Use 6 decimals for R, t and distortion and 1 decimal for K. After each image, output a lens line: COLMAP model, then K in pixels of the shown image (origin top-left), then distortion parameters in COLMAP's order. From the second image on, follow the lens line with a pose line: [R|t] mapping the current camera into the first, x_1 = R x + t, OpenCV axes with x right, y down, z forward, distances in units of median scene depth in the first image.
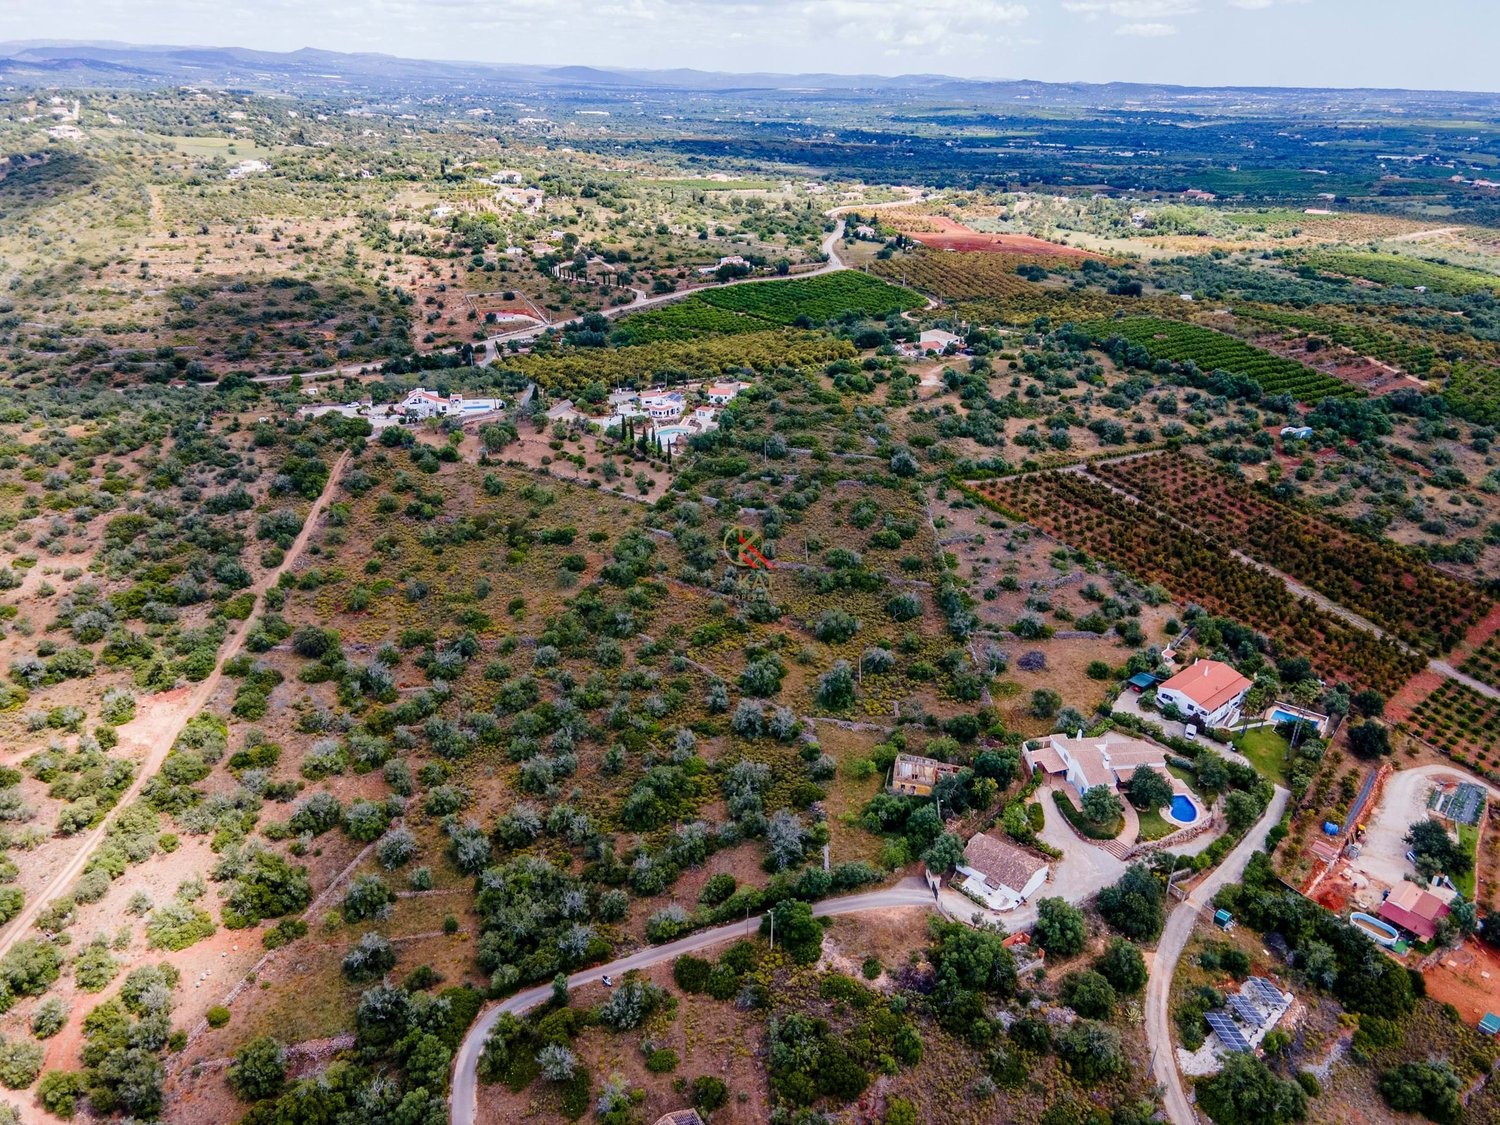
lens RADIAL K [[1093.5, 0, 739.5], [0, 1093.5, 545.2], [0, 0, 1]] dist [0.054225, -0.006684]
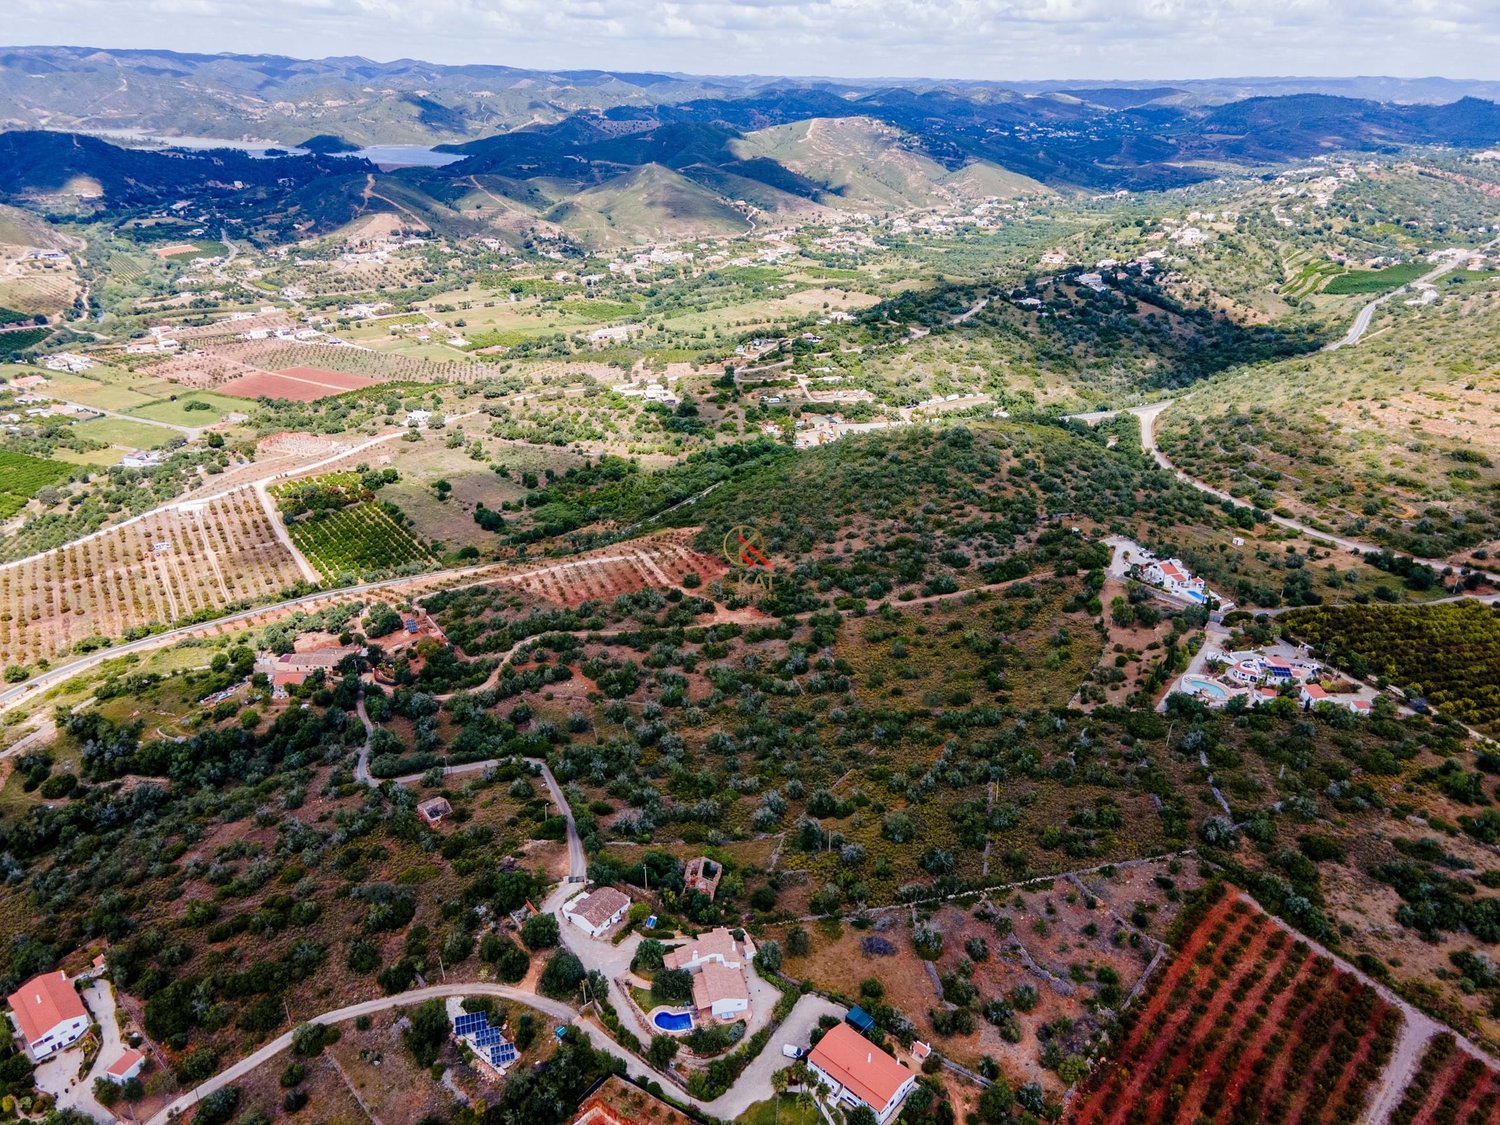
lens RADIAL K [[1093.5, 0, 739.5], [0, 1093.5, 545.2], [0, 0, 1]] dist [0.054225, -0.006684]
pose [[0.099302, 0.378177, -0.920392, 1.170344], [-0.410766, 0.858054, 0.308245, -0.536055], [0.906317, 0.347456, 0.240548, 0.534809]]
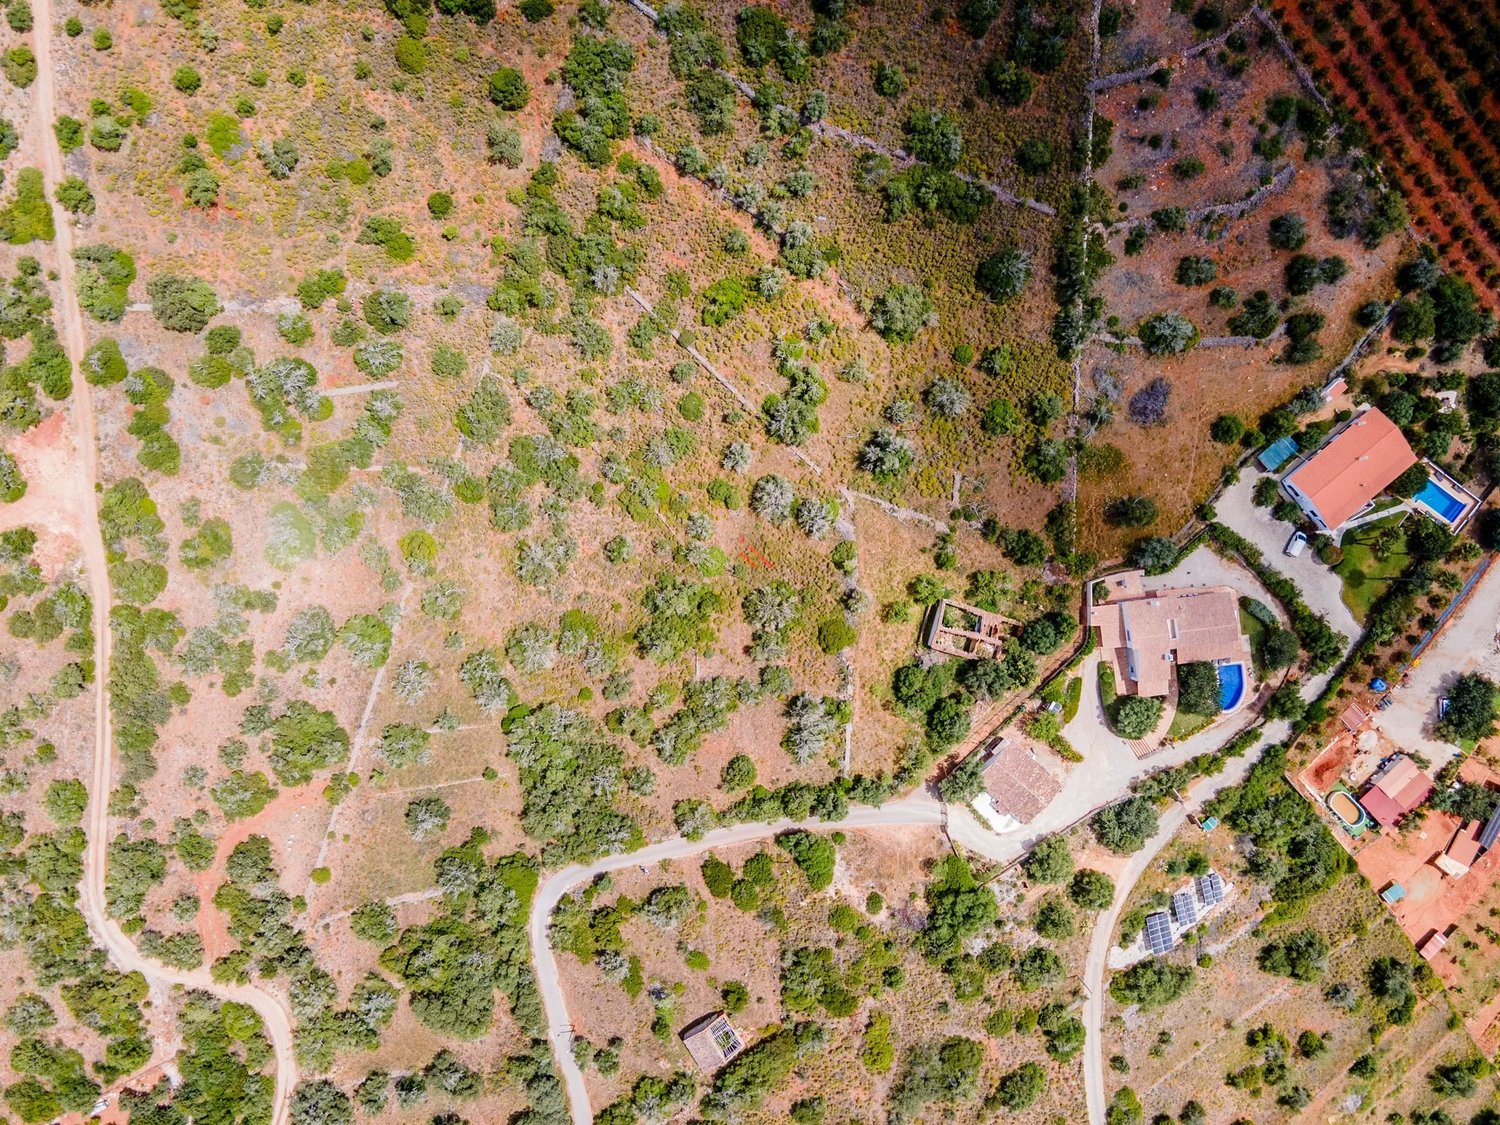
lens RADIAL K [[1098.2, 0, 729.7], [0, 1098.2, 558.4], [0, 0, 1]] dist [0.029510, 0.039960]
pose [[0.999963, 0.008415, 0.001564, -0.027135], [-0.004733, 0.391323, 0.920241, -0.603940], [0.007132, -0.920215, 0.391349, 0.648970]]
